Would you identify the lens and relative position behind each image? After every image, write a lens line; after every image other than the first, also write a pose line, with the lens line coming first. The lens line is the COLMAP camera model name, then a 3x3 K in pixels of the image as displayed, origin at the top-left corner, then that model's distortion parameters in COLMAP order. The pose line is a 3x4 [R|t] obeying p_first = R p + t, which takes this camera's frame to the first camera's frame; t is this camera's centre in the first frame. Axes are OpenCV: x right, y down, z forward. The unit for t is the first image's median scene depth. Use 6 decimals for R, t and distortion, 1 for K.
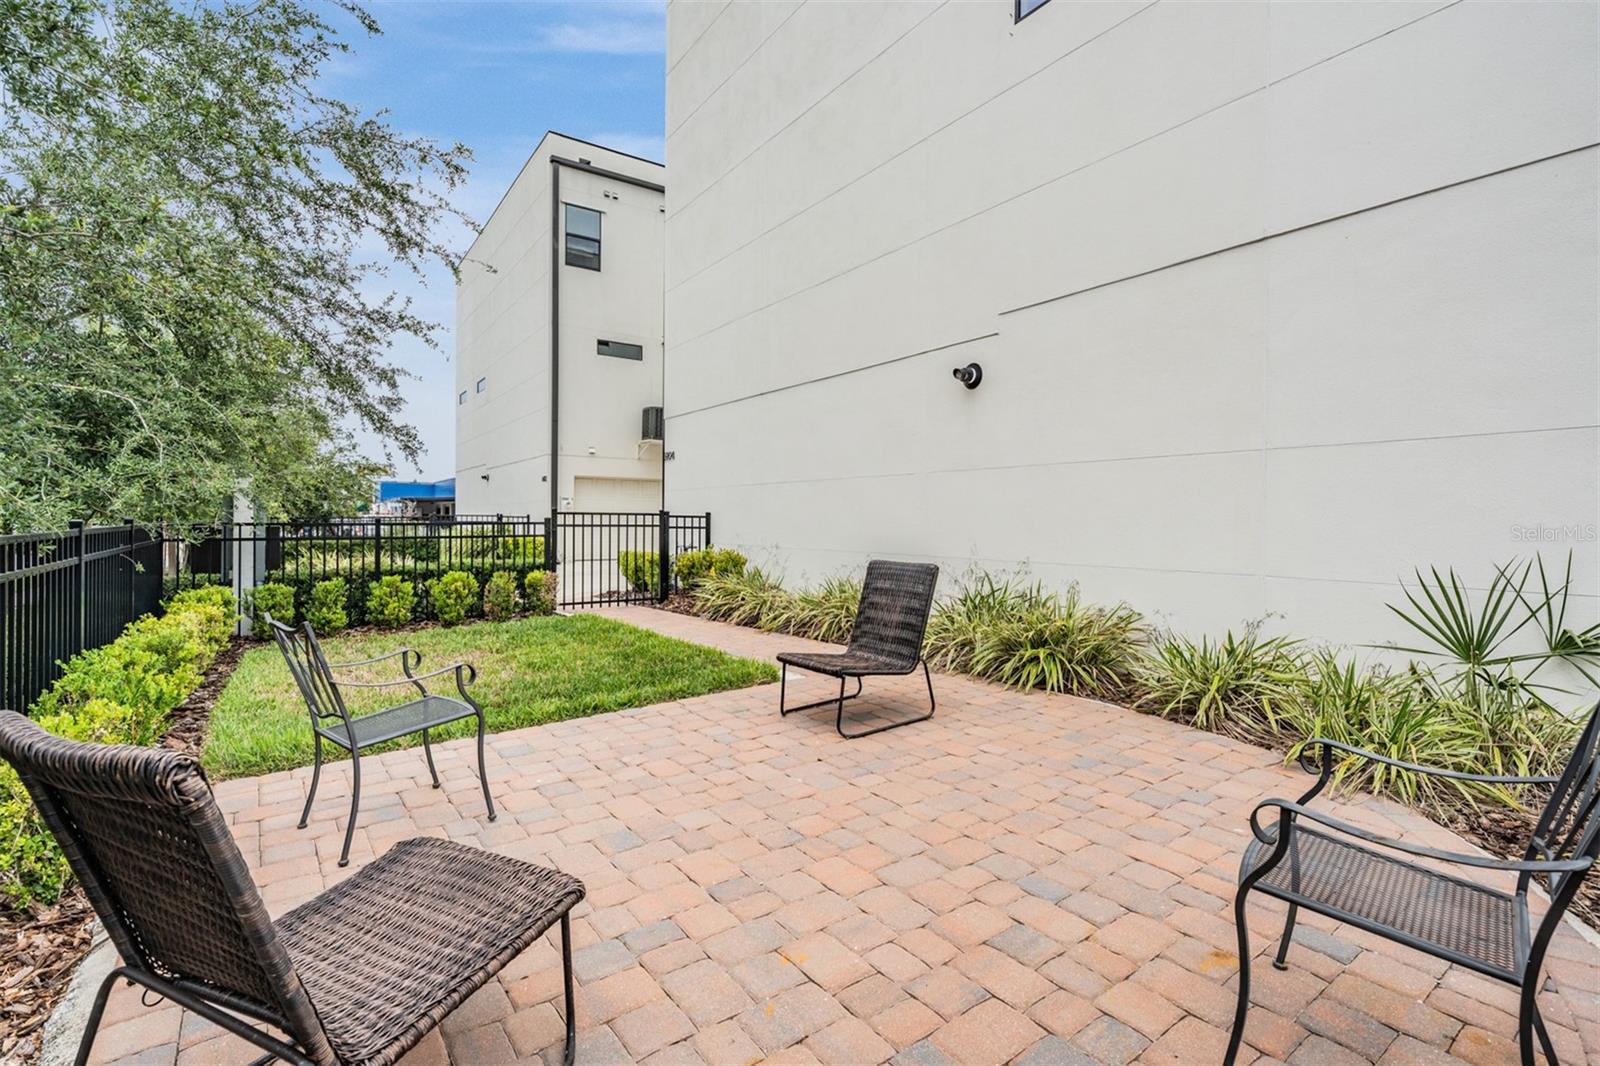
lens RADIAL K [[762.9, 0, 802.2], [0, 762.9, 522.9], [0, 0, 1]] dist [0.005130, 0.000084]
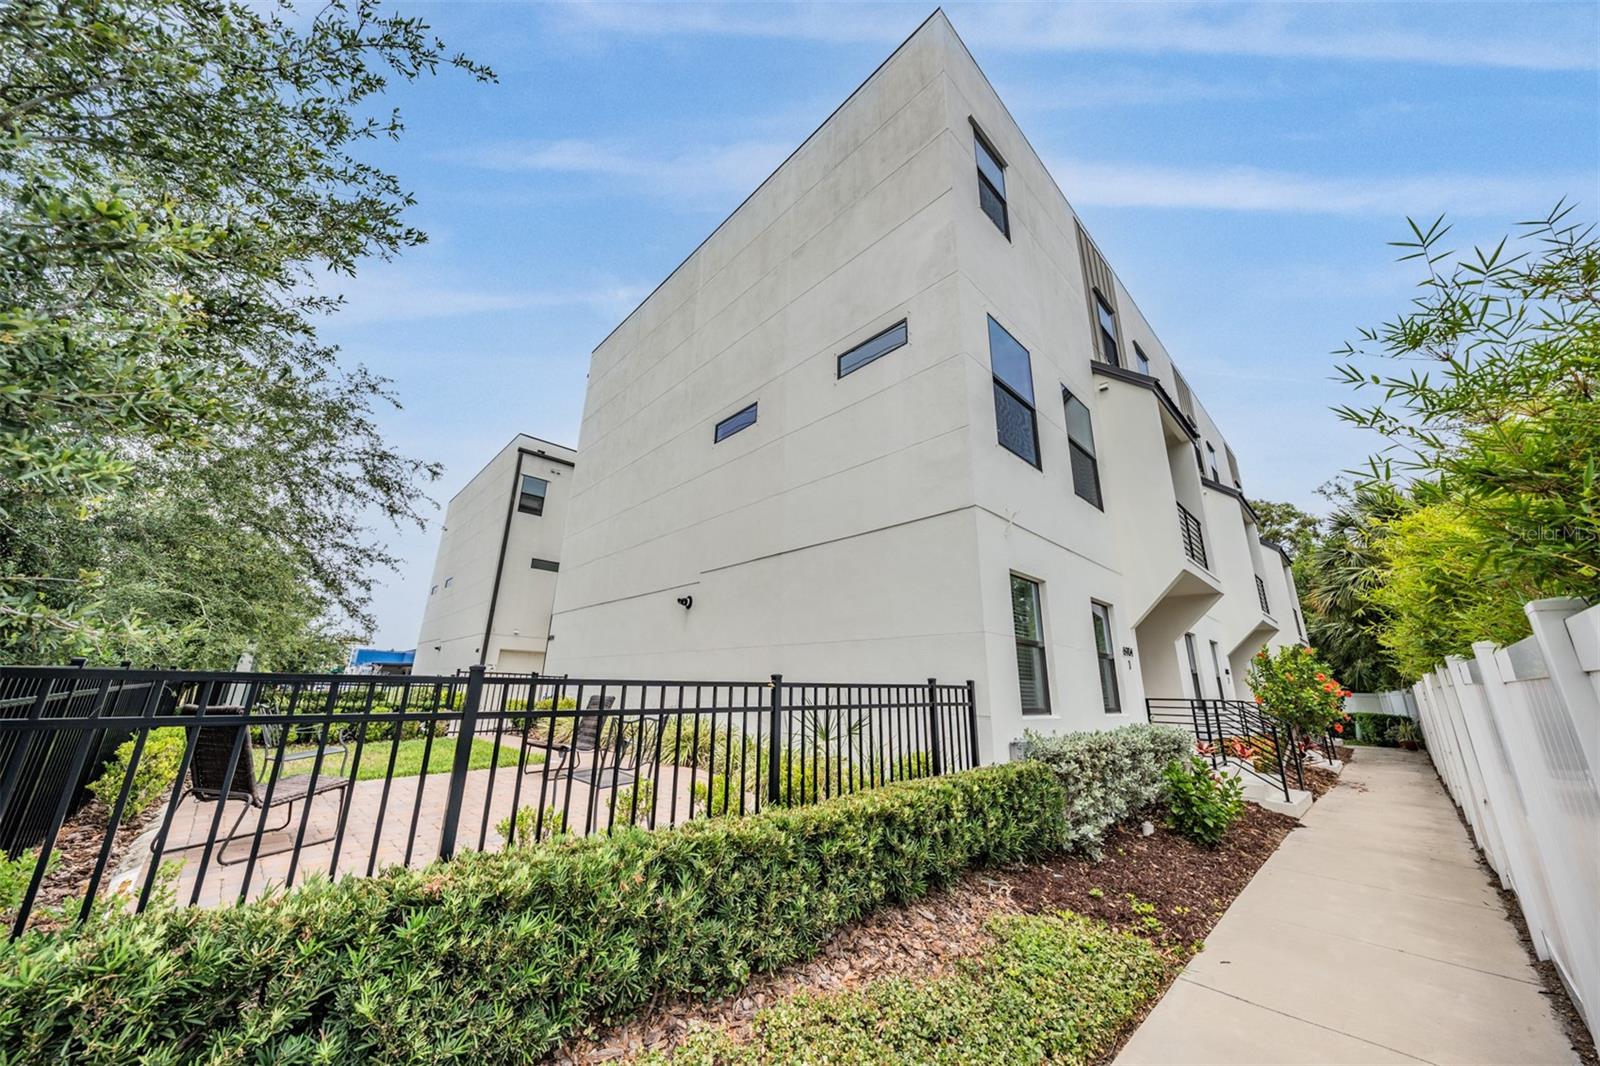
lens RADIAL K [[546.8, 0, 794.4], [0, 546.8, 525.6], [0, 0, 1]] dist [-0.001234, 0.000197]
pose [[0.987628, 0.063027, 0.143591, 0.206073], [-0.018529, 0.956162, -0.292250, 0.017289], [-0.155716, 0.285974, 0.945501, -0.315414]]
